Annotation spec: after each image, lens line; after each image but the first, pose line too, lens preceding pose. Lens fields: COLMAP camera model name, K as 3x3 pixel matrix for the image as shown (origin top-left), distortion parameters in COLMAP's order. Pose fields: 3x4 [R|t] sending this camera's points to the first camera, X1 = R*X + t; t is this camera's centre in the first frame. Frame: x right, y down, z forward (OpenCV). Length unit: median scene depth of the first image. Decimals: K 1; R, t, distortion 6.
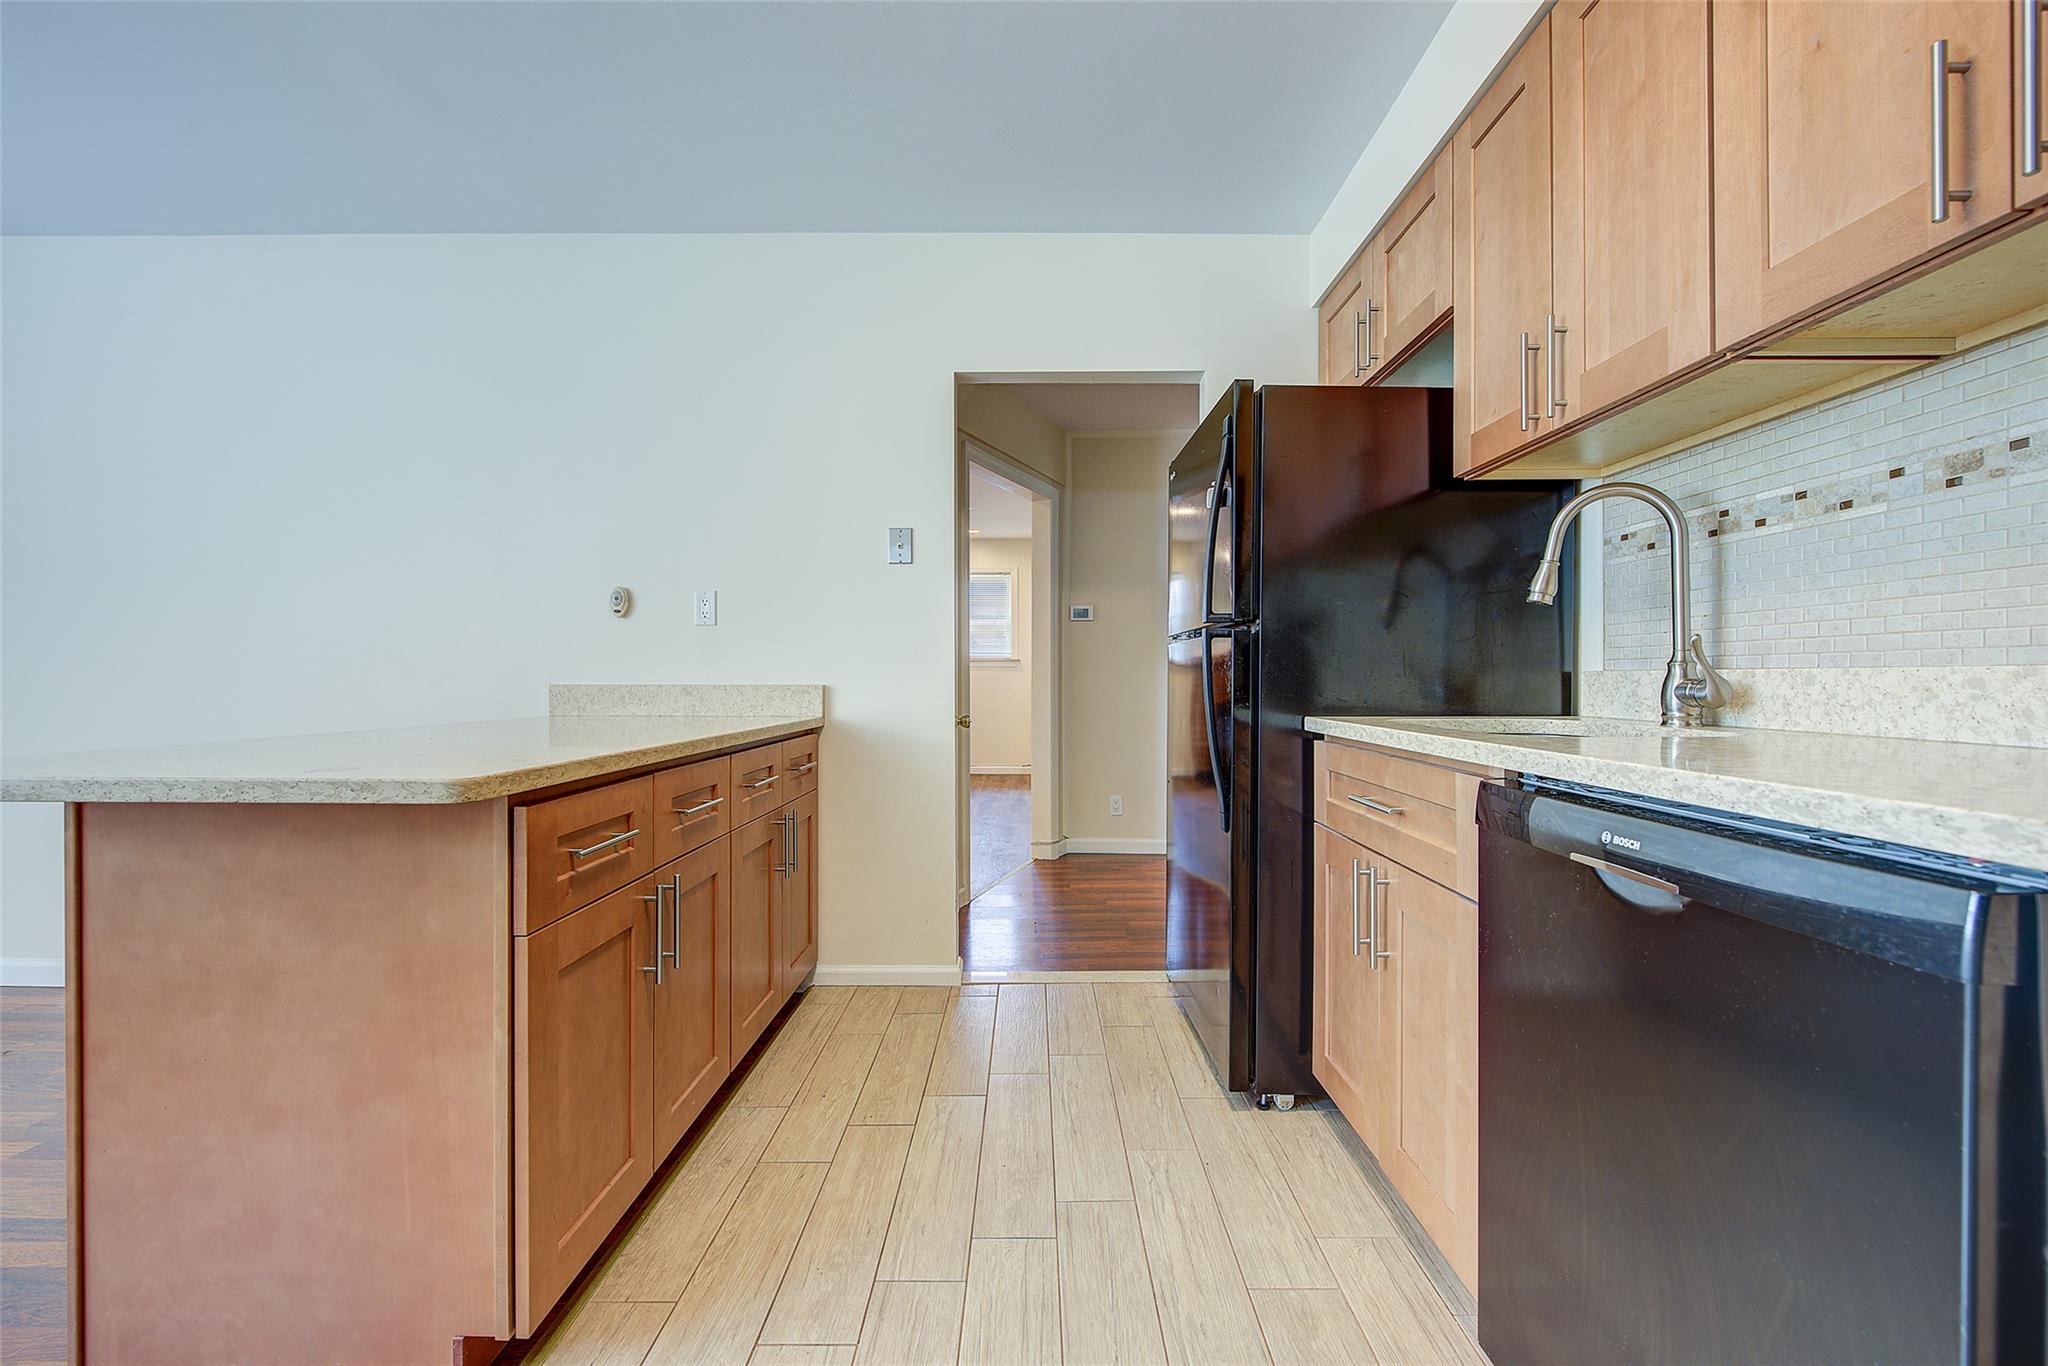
lens RADIAL K [[810.4, 0, 1028.3], [0, 810.4, 683.0], [0, 0, 1]] dist [0.002465, -0.003555]
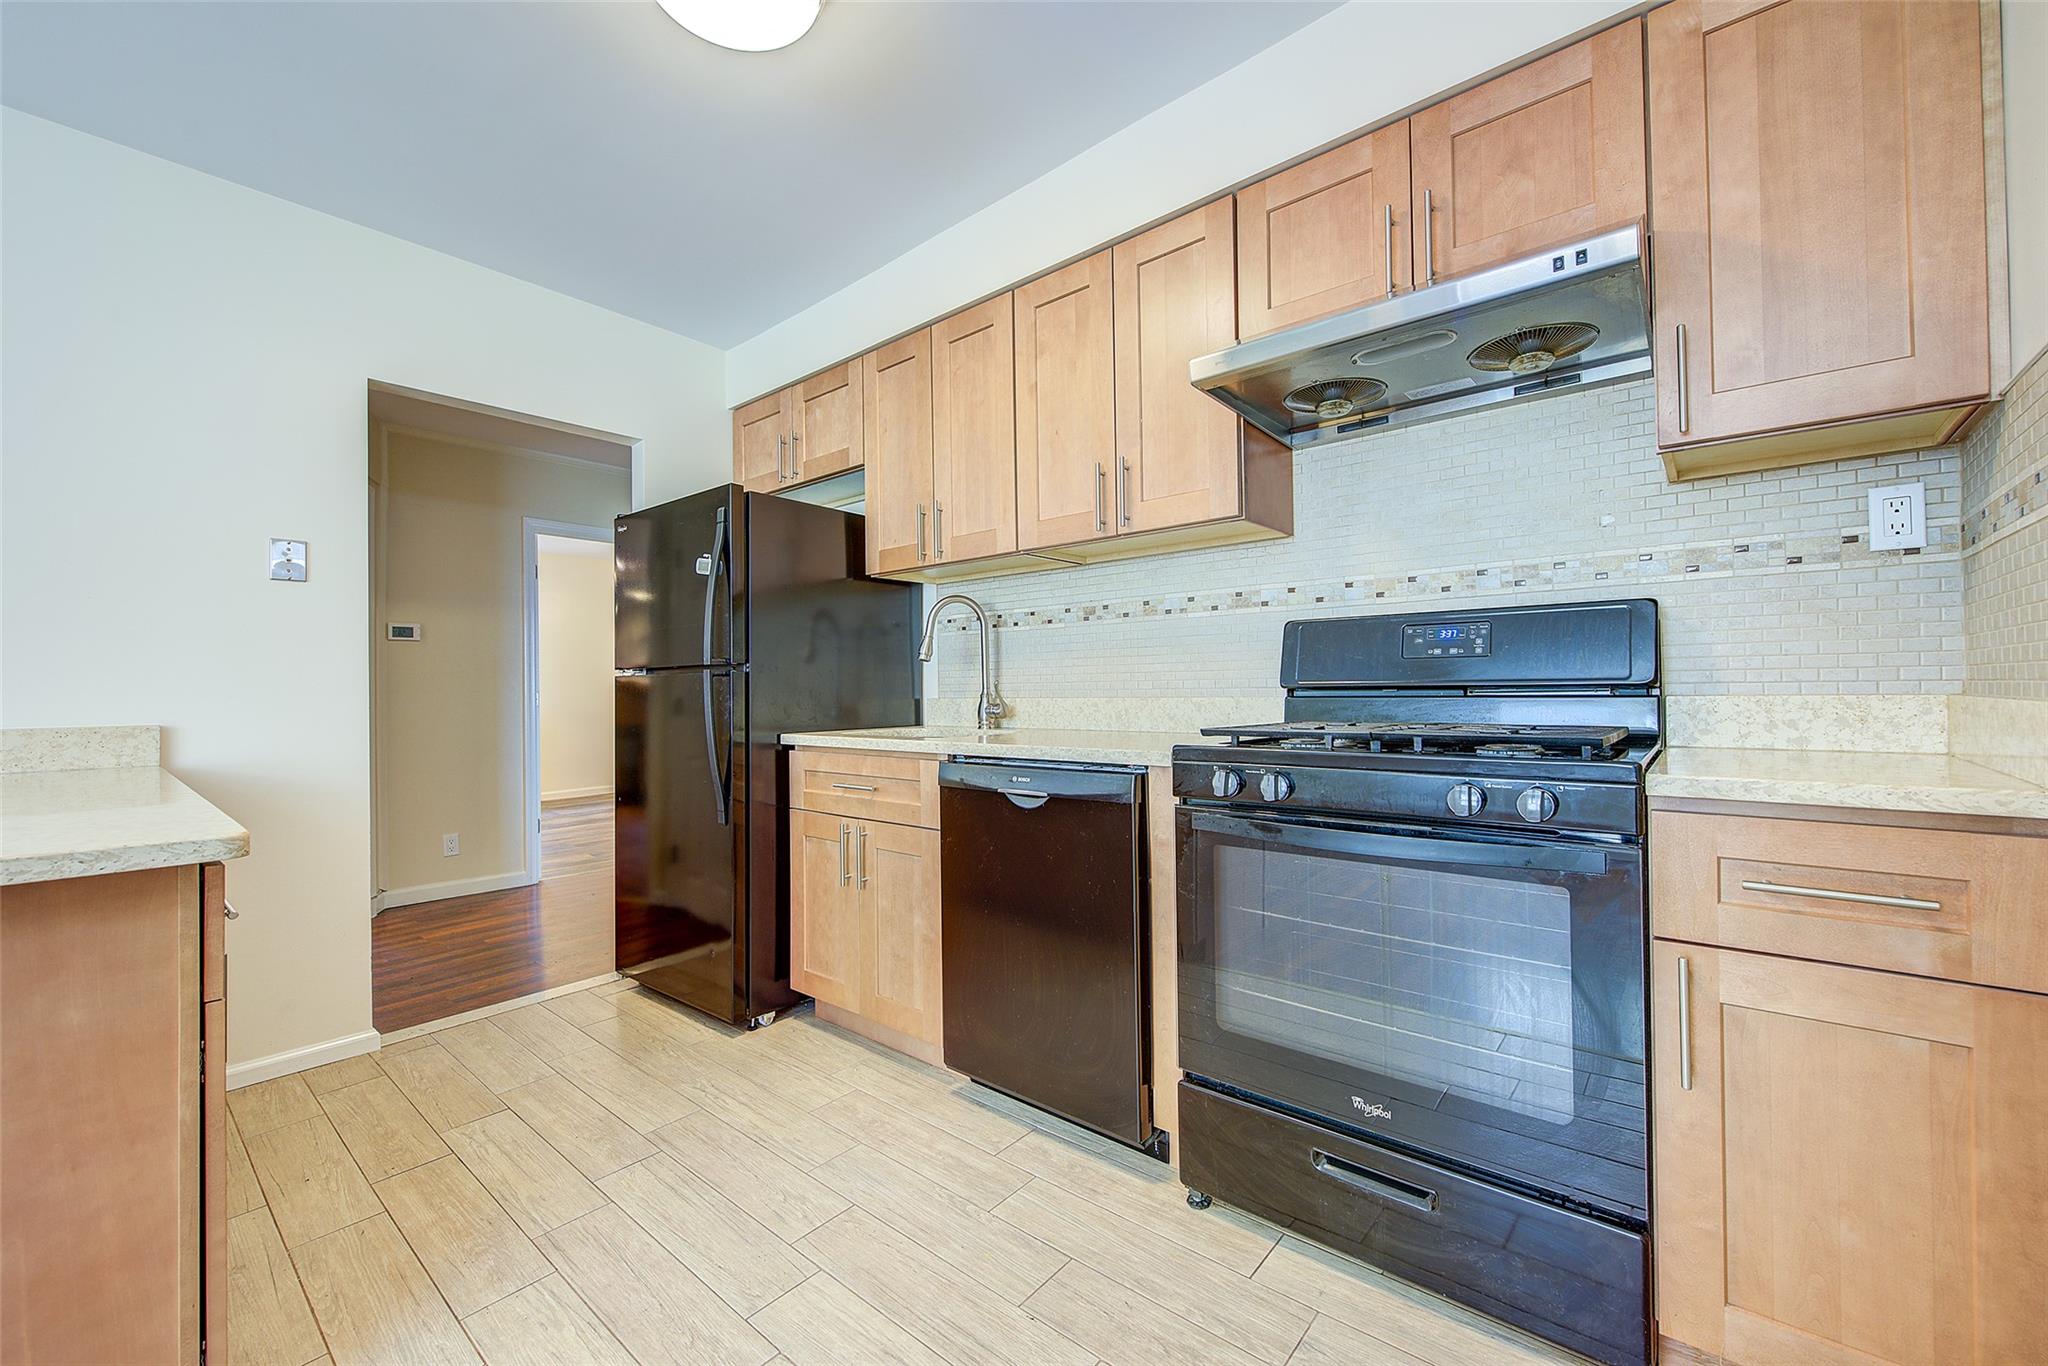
lens RADIAL K [[810.4, 0, 1028.4], [0, 810.4, 681.7], [0, 0, 1]] dist [0.002465, -0.003555]
pose [[0.642240, 0.000032, 0.766503, -0.549327], [0.016502, 0.999768, -0.013869, -0.027098], [-0.766326, 0.021556, 0.642091, -0.268727]]
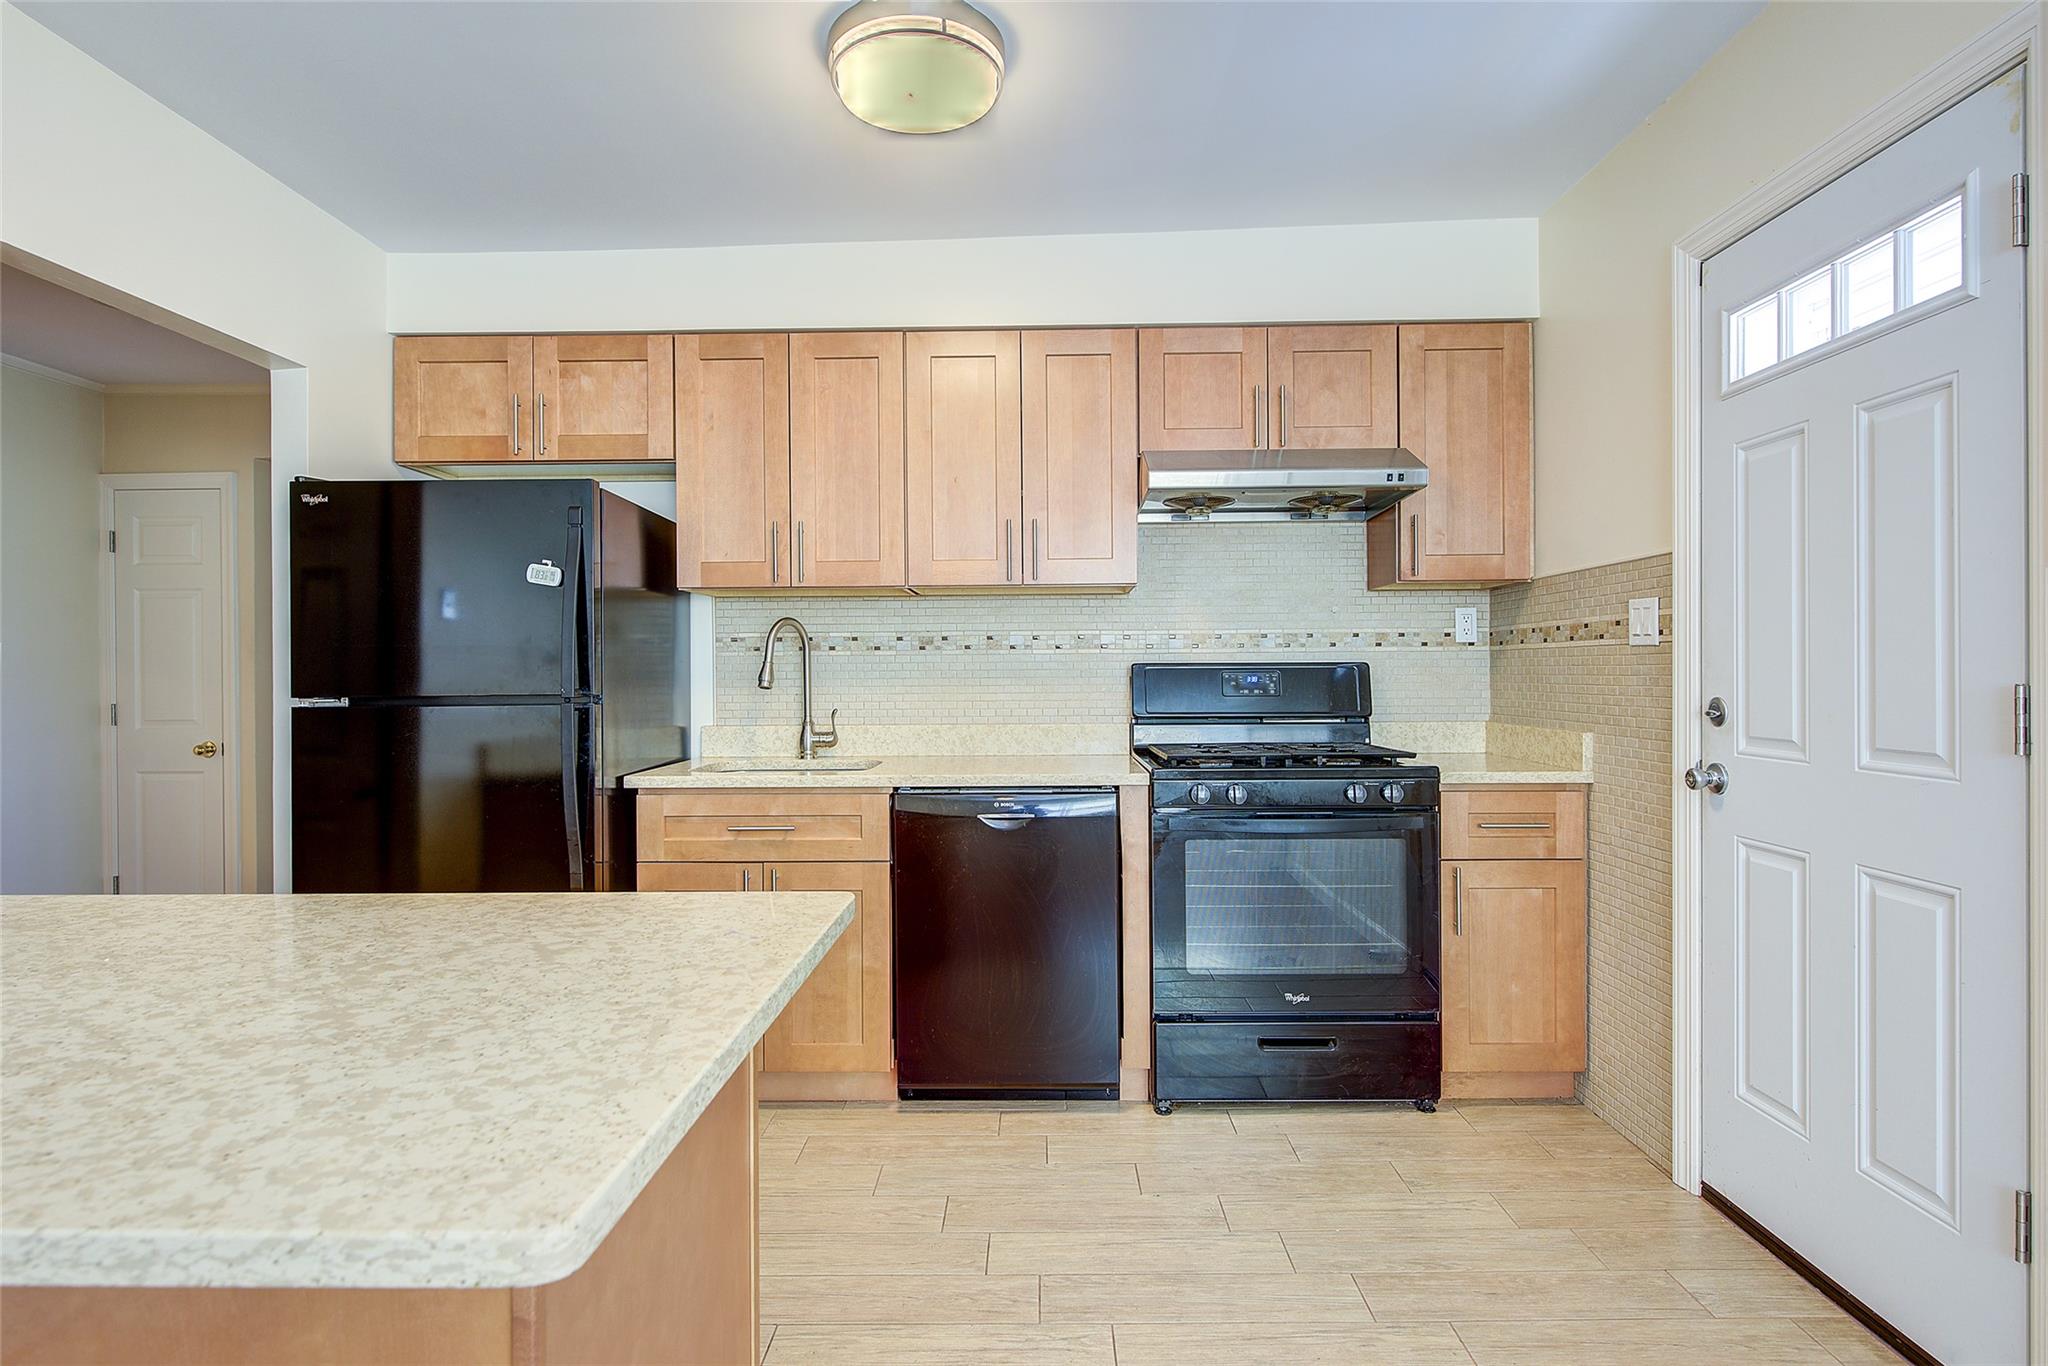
lens RADIAL K [[1032.4, 0, 1028.2], [0, 1032.4, 673.4], [0, 0, 1]] dist [-0.001639, -0.001639]
pose [[0.011212, 0.000403, 0.999937, -1.404785], [0.012697, 0.999919, -0.000545, -0.122298], [-0.999857, 0.012702, 0.011206, 0.475664]]
